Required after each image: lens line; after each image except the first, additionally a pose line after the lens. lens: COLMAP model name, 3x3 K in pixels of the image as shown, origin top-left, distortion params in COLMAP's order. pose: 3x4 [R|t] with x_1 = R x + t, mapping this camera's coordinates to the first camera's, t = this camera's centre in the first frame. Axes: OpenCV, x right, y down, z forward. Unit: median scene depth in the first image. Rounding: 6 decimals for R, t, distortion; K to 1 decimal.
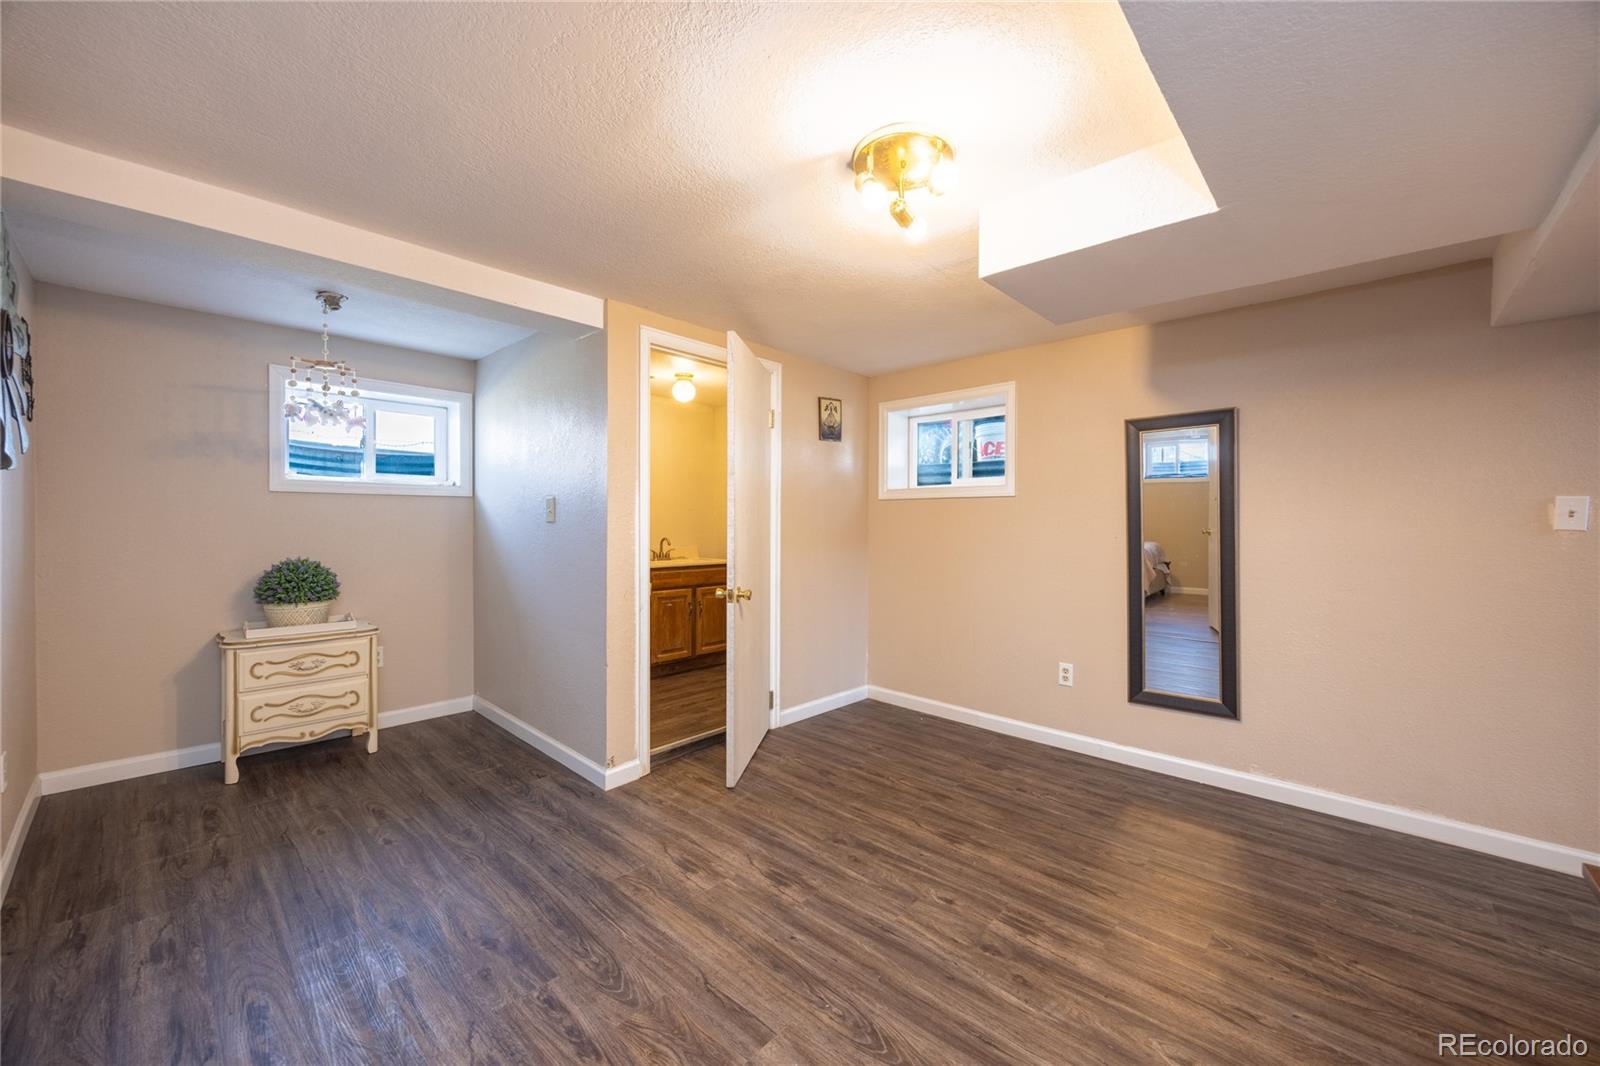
lens RADIAL K [[608.5, 0, 813.6], [0, 608.5, 526.0], [0, 0, 1]] dist [-0.000629, 0.000032]
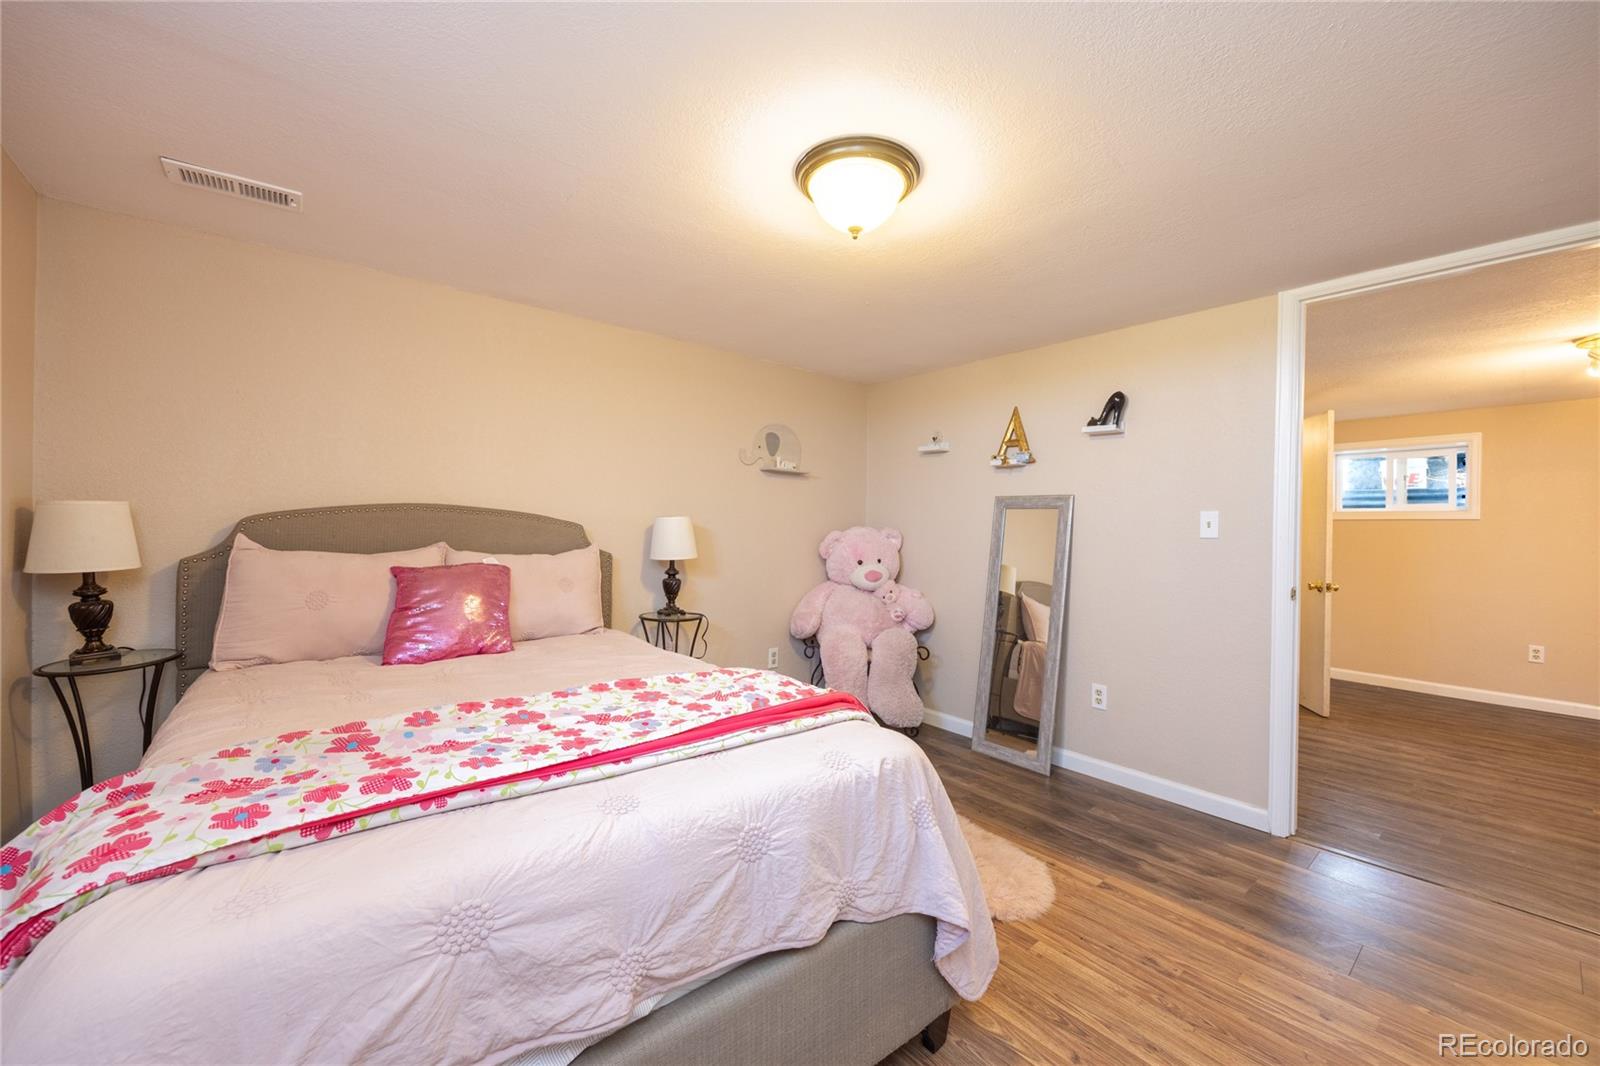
lens RADIAL K [[617.1, 0, 804.8], [0, 617.1, 530.3], [0, 0, 1]] dist [-0.001386, -0.000233]
pose [[0.989349, 0.006290, -0.145426, -1.584733], [-0.006545, 0.999978, -0.001271, -0.021098], [0.145415, 0.002209, 0.989368, -0.910138]]
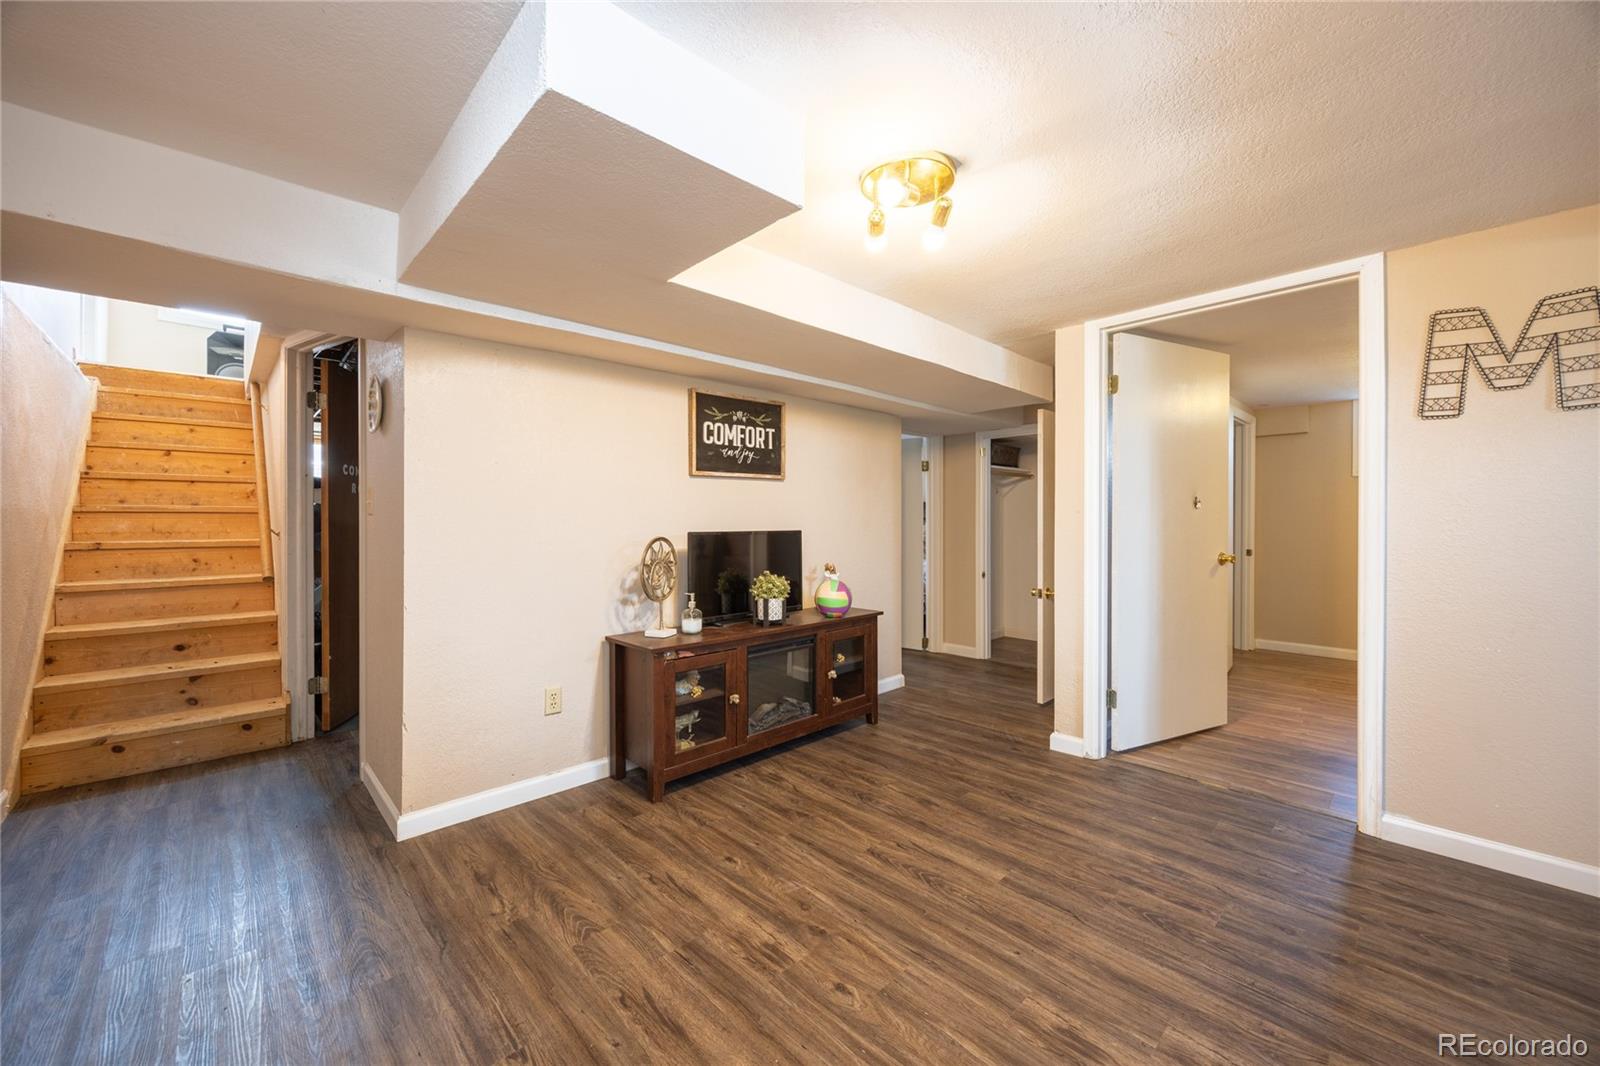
lens RADIAL K [[617.1, 0, 804.8], [0, 617.1, 530.3], [0, 0, 1]] dist [-0.001386, -0.000233]
pose [[-0.997736, -0.003917, 0.067137, 0.205633], [-0.002269, 0.999695, 0.024606, -0.011737], [-0.067213, 0.024398, -0.997440, 1.710304]]
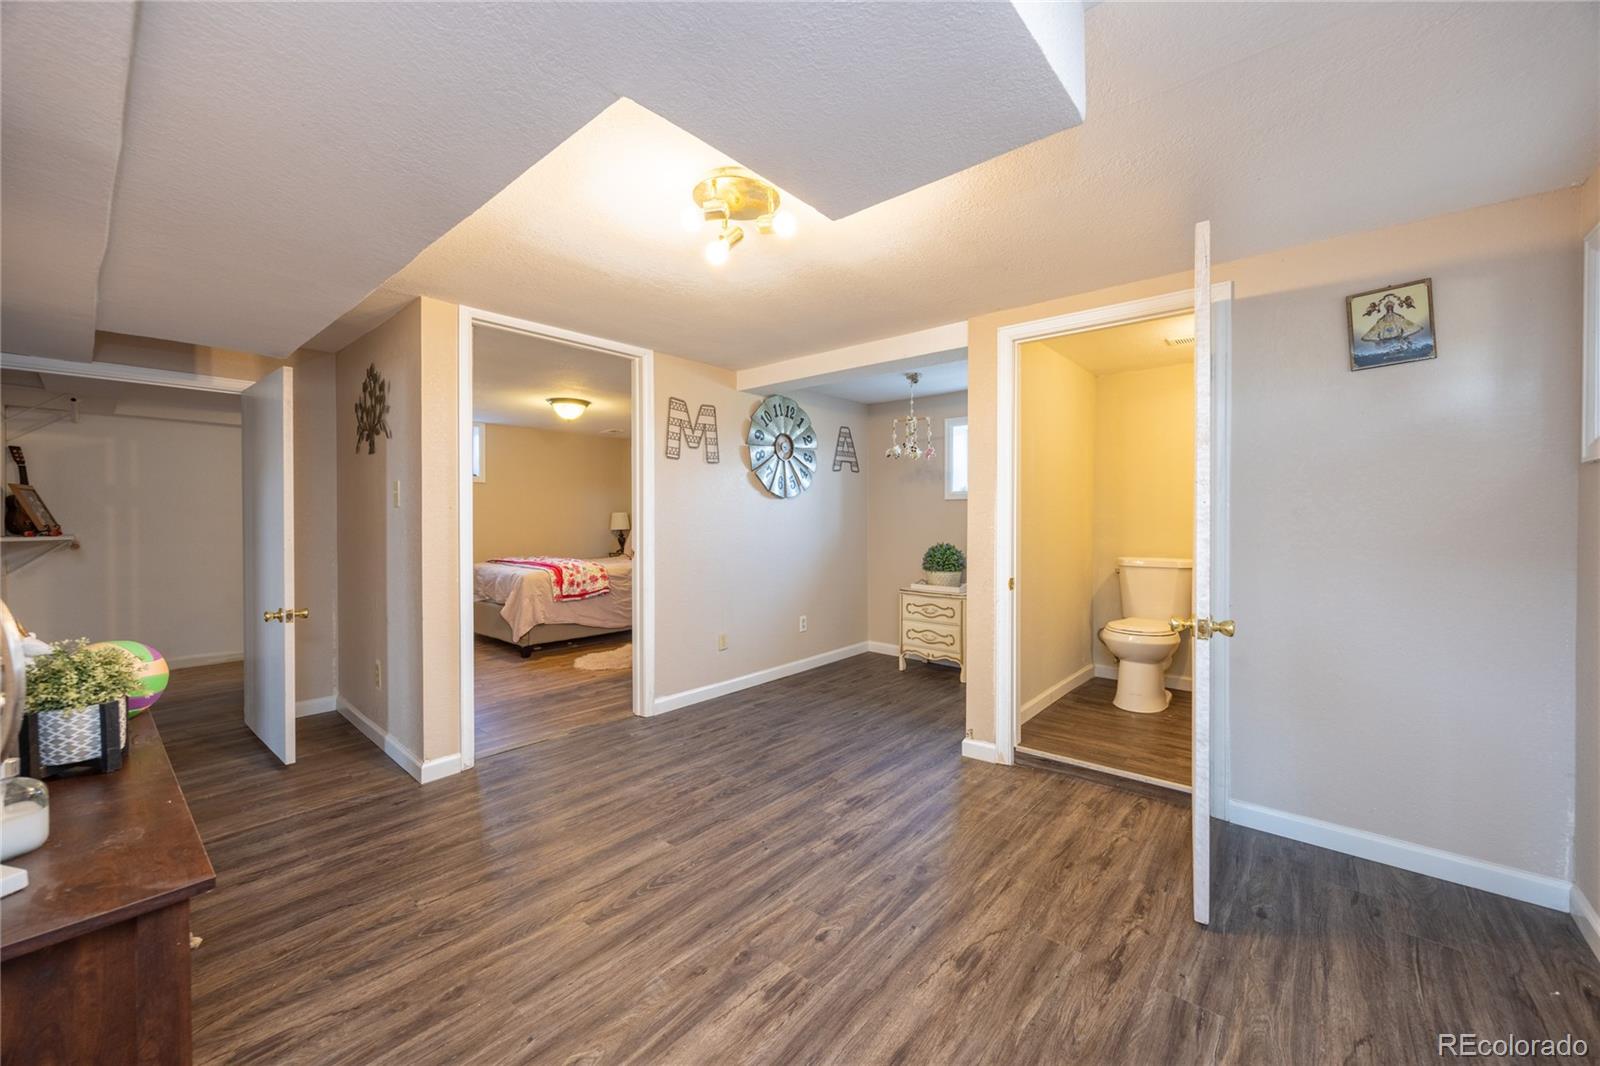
lens RADIAL K [[617.1, 0, 804.8], [0, 617.1, 530.3], [0, 0, 1]] dist [-0.001386, -0.000233]
pose [[0.041166, 0.014114, -0.999053, 1.060055], [-0.008417, 0.999870, 0.013778, 0.004396], [0.999117, 0.007841, 0.041279, 0.883863]]
